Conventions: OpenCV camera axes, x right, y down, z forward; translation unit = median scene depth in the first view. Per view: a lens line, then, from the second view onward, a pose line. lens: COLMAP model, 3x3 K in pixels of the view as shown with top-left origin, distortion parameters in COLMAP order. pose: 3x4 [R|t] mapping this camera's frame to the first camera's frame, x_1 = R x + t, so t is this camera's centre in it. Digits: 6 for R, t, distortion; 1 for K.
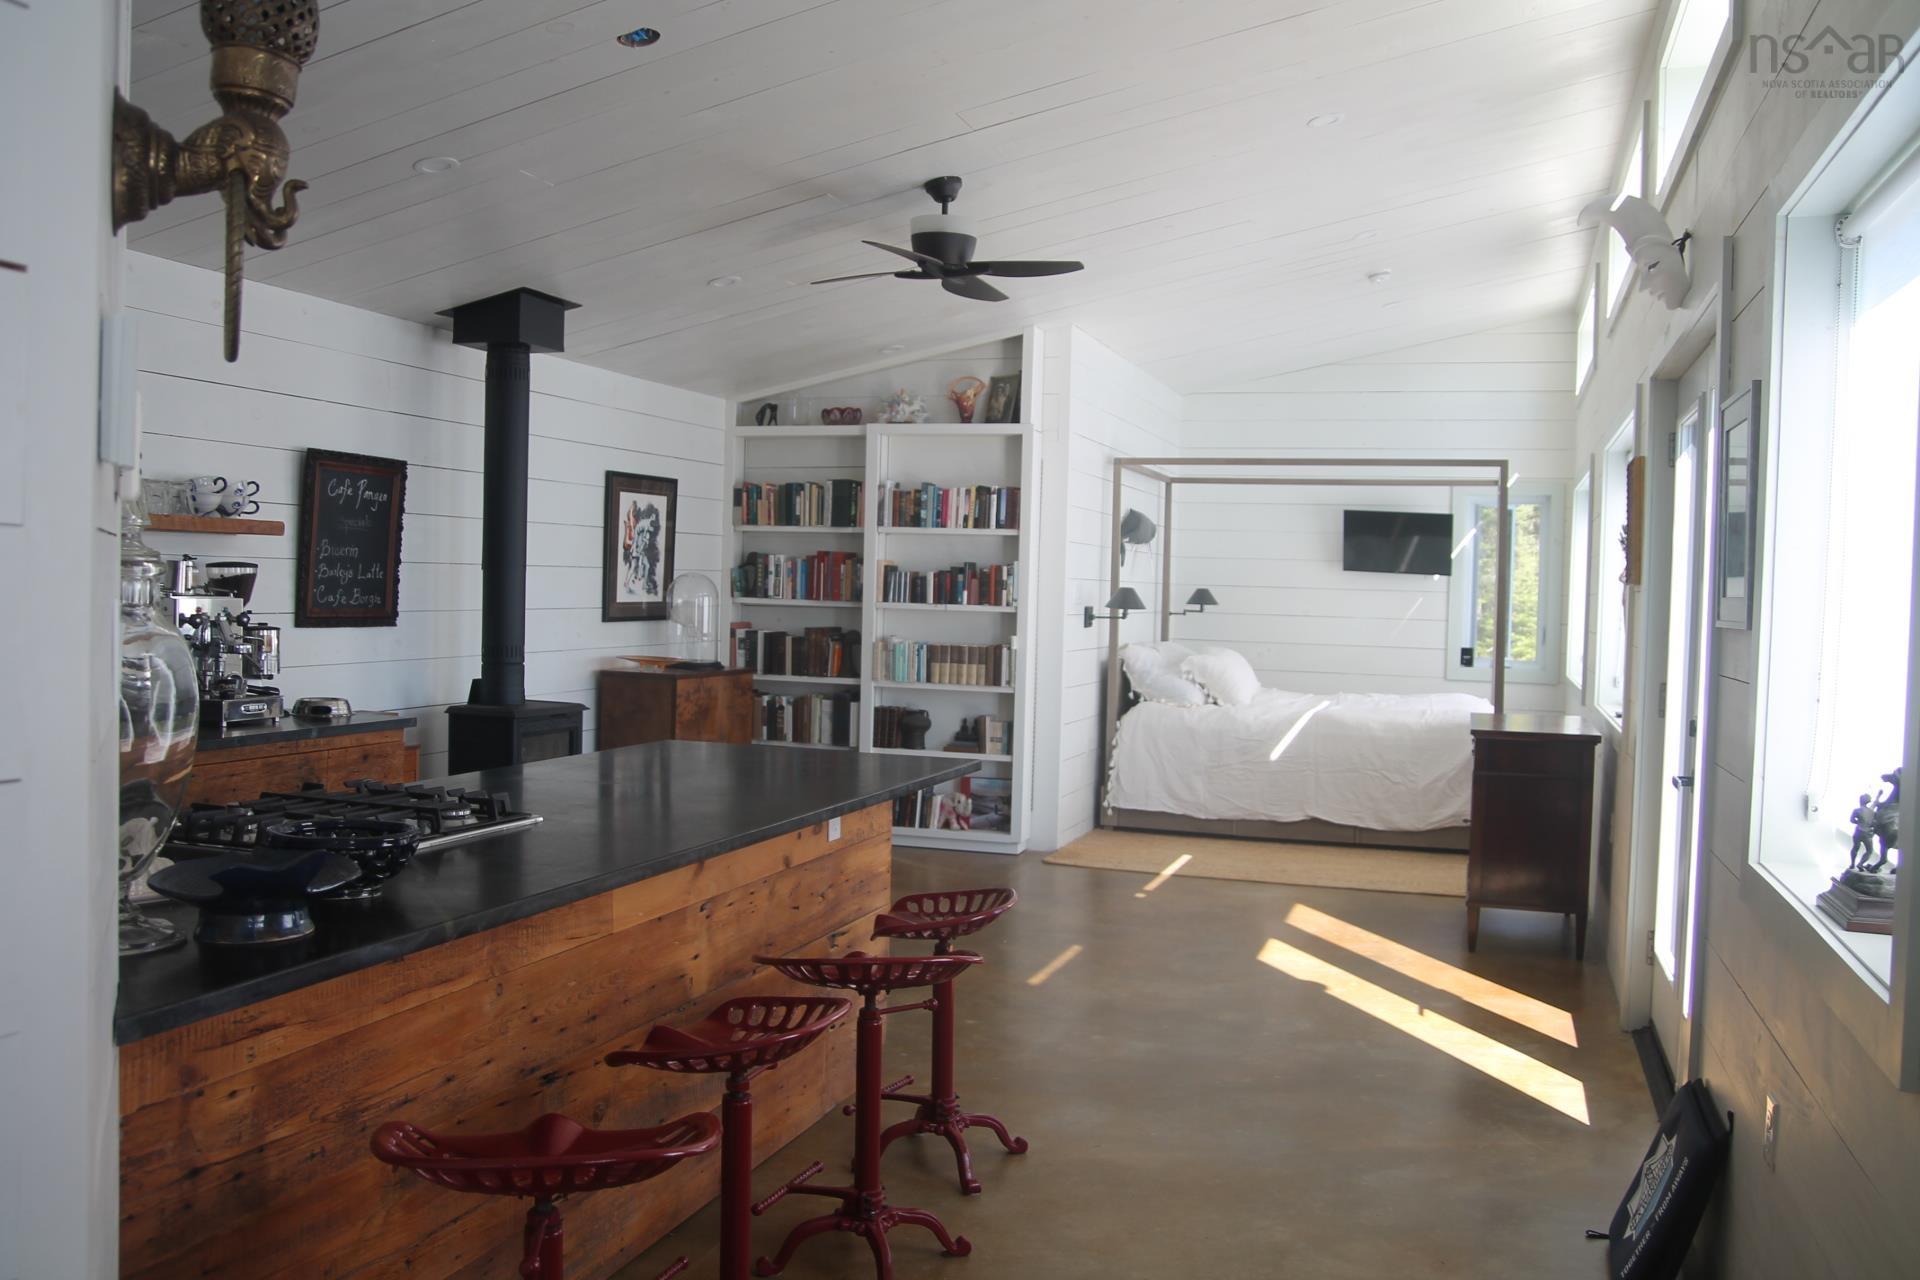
lens RADIAL K [[1612.3, 0, 960.0], [0, 1612.3, 640.0], [0, 0, 1]] dist [0.000482, 0.000632]
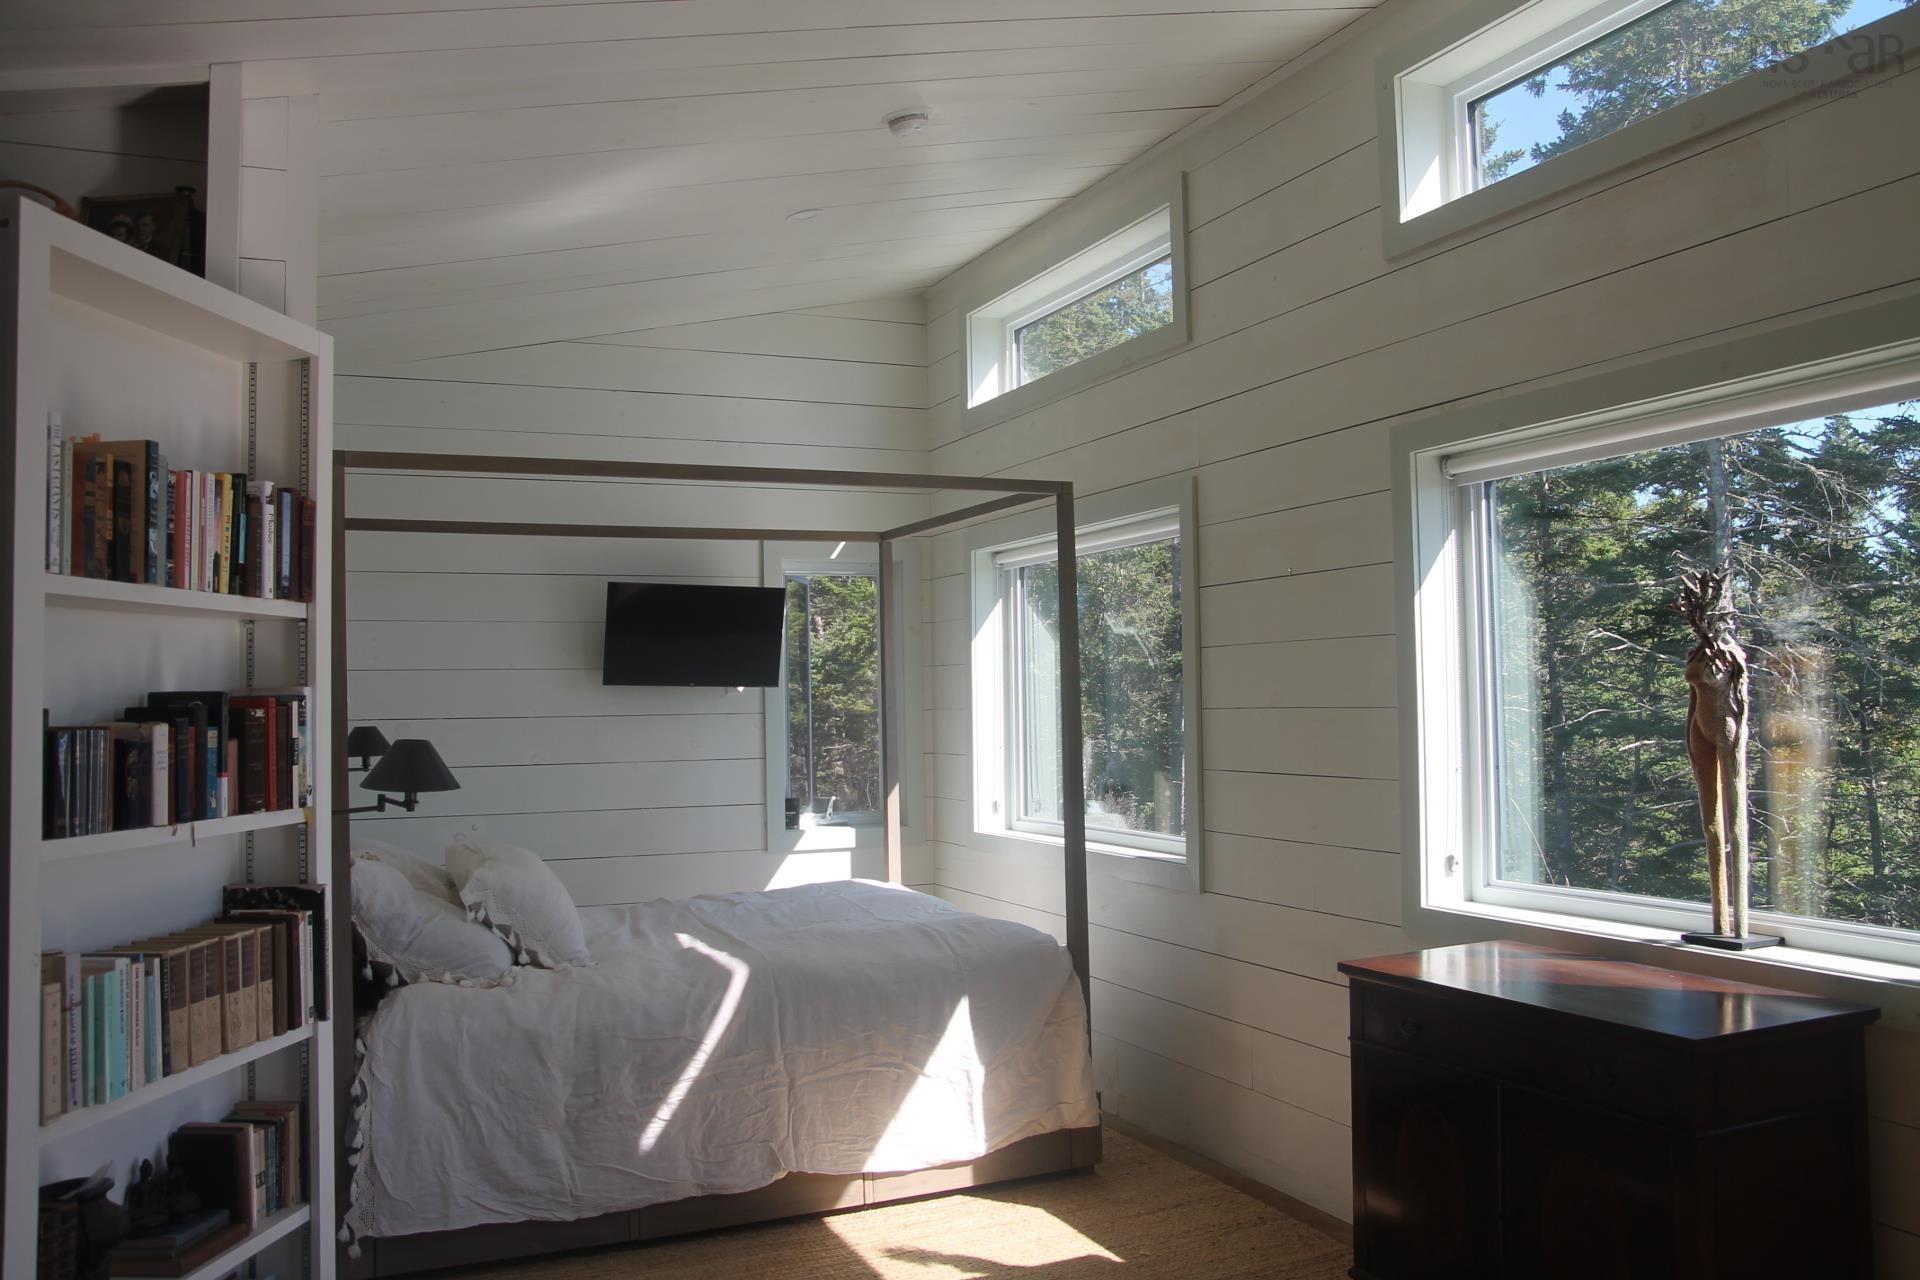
lens RADIAL K [[1756.3, 0, 960.0], [0, 1756.3, 640.0], [0, 0, 1]] dist [0.009872, 0.006150]
pose [[0.714090, -0.013106, 0.699931, -0.142338], [0.057620, 0.997533, -0.040107, -0.035082], [-0.697678, 0.068970, 0.713083, 0.624278]]
